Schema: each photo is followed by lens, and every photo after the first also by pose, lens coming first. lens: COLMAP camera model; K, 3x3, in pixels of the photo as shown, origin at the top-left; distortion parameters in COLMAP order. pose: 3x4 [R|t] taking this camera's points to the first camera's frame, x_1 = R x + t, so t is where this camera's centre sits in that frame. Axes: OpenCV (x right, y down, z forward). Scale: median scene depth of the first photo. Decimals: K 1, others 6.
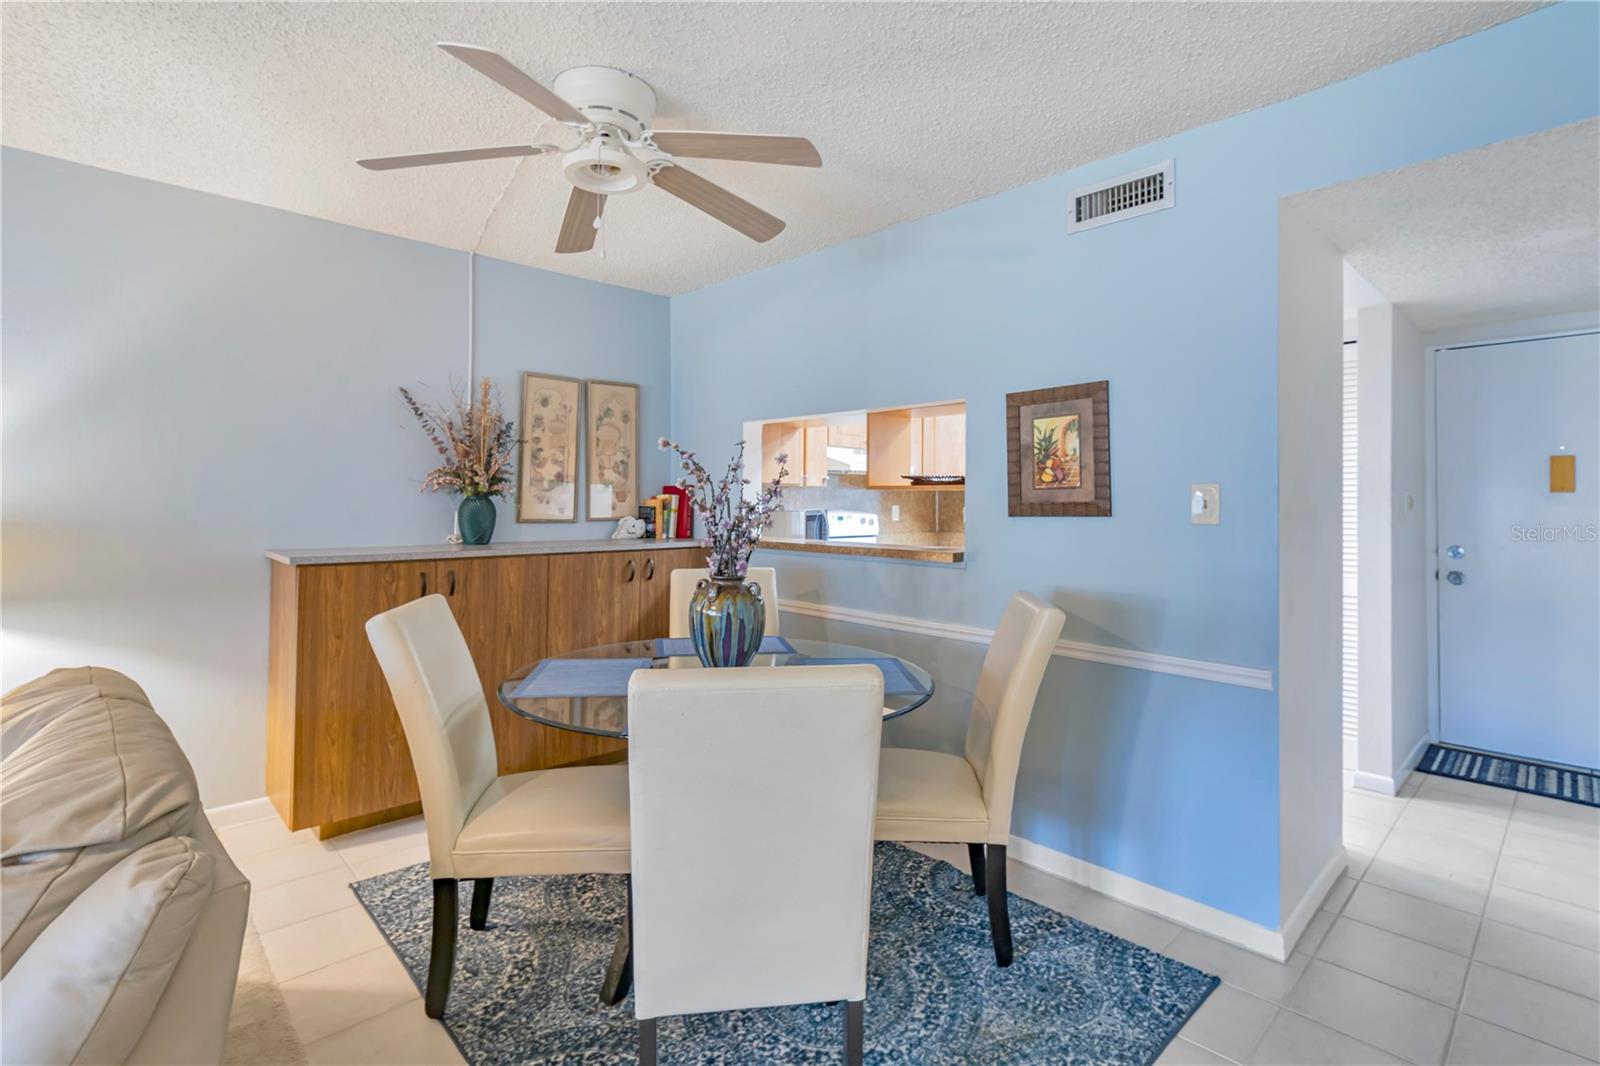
lens RADIAL K [[748.1, 0, 800.4], [0, 748.1, 497.7], [0, 0, 1]] dist [-0.000092, 0.000037]
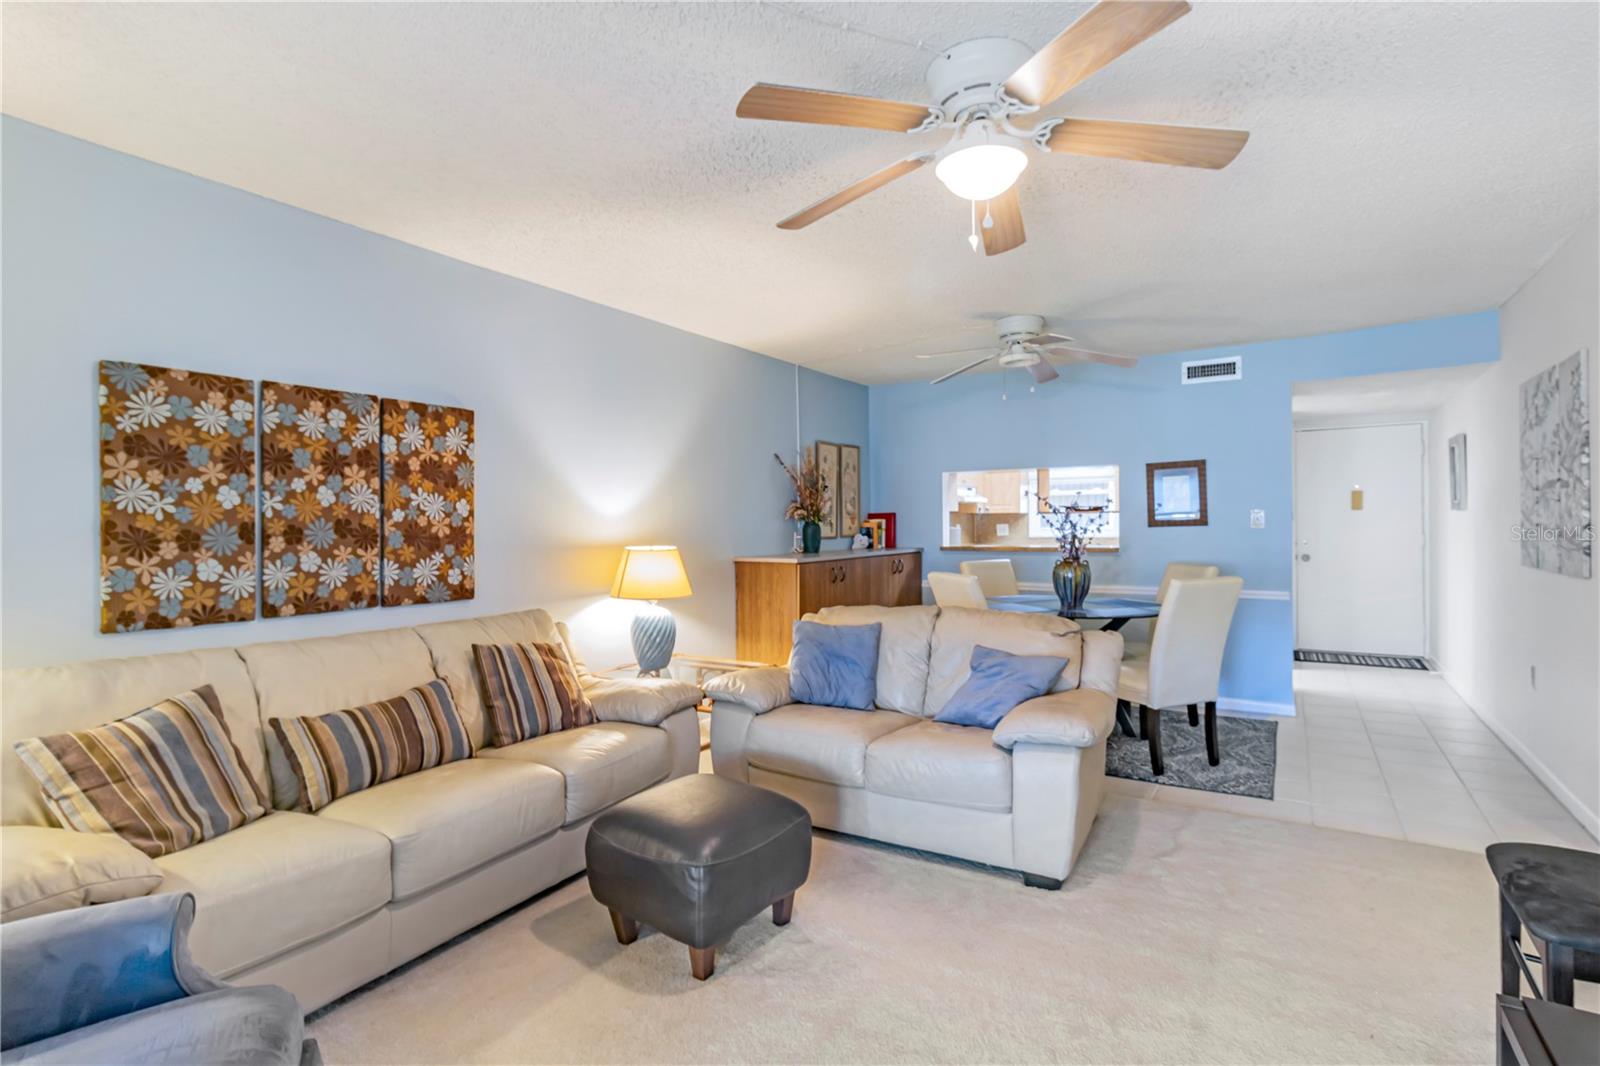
lens RADIAL K [[749.4, 0, 800.0], [0, 749.4, 533.0], [0, 0, 1]] dist [-0.000022, 0.000291]
pose [[0.970703, -0.020357, 0.239418, -0.710674], [0.016552, 0.999703, 0.017890, -0.005926], [-0.239711, -0.013403, 0.970752, -0.445409]]
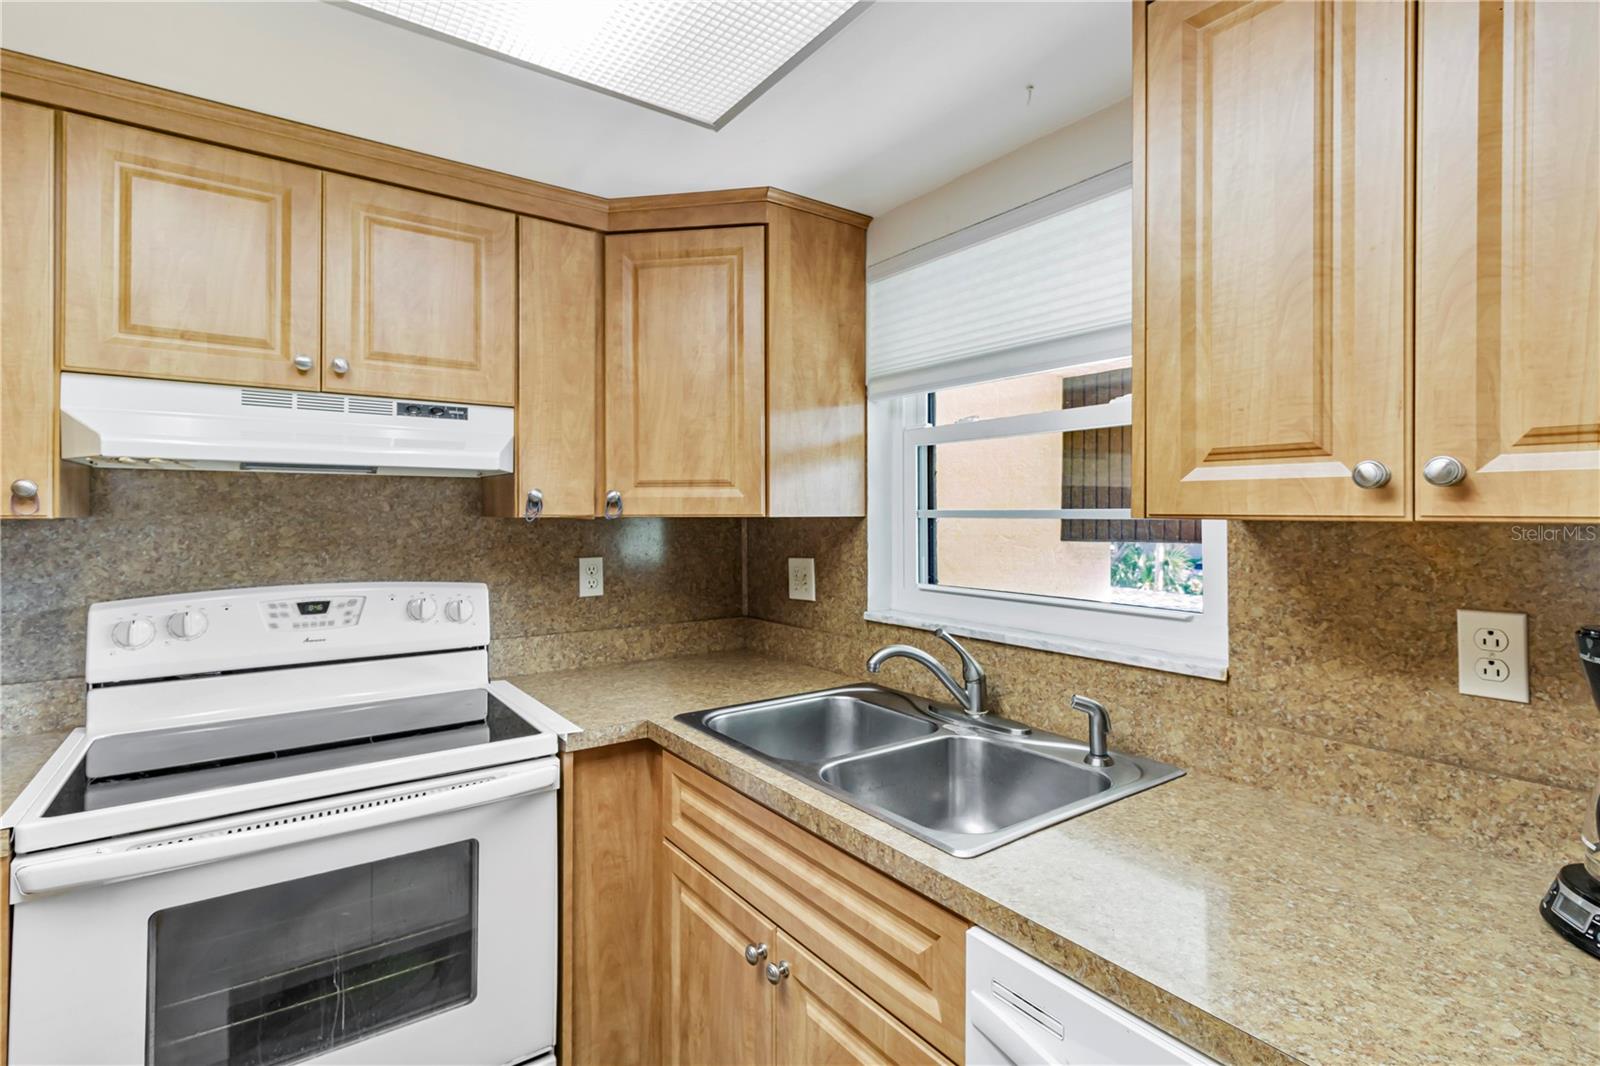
lens RADIAL K [[749.4, 0, 800.0], [0, 749.4, 533.0], [0, 0, 1]] dist [-0.000022, 0.000291]
pose [[0.990724, -0.001876, -0.135880, 0.389537], [0.006841, 0.999325, 0.036081, -0.020270], [0.135720, -0.036675, 0.990068, 0.872713]]
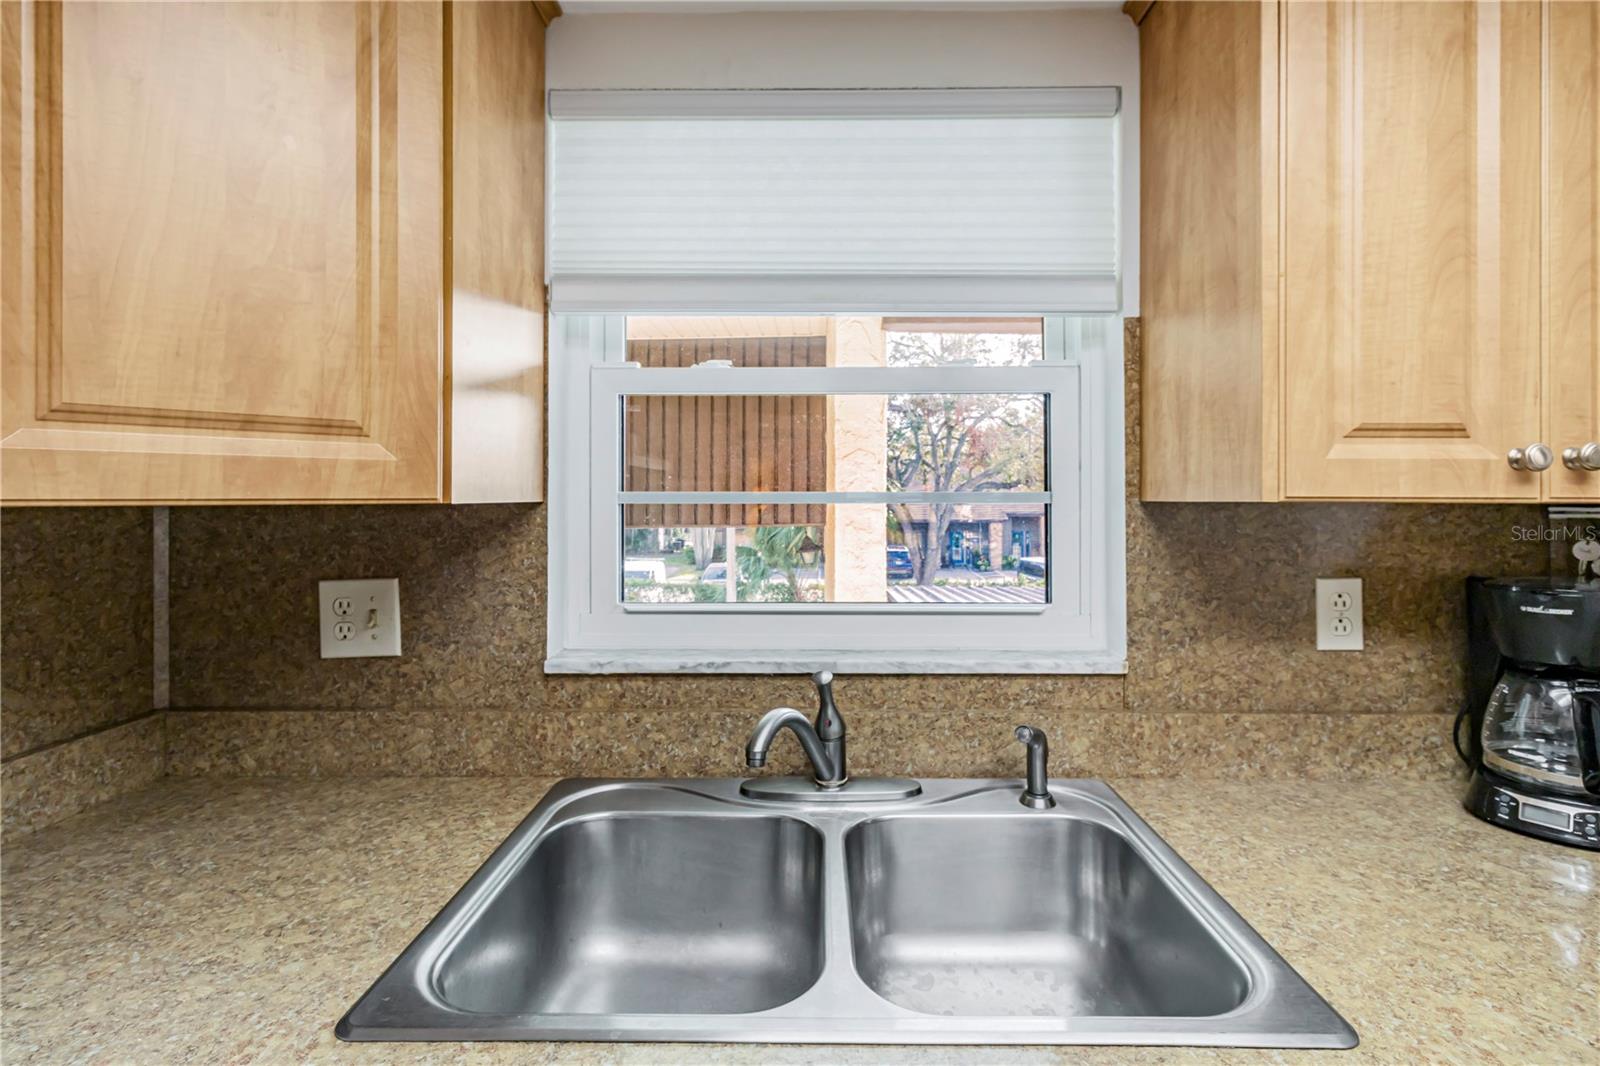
lens RADIAL K [[813.4, 0, 802.8], [0, 813.4, 502.5], [0, 0, 1]] dist [0.001184, 0.010029]
pose [[0.698987, -0.004784, 0.715119, 0.213890], [-0.003913, 0.999937, 0.010513, -0.016611], [-0.715124, -0.010147, 0.698924, 1.061685]]
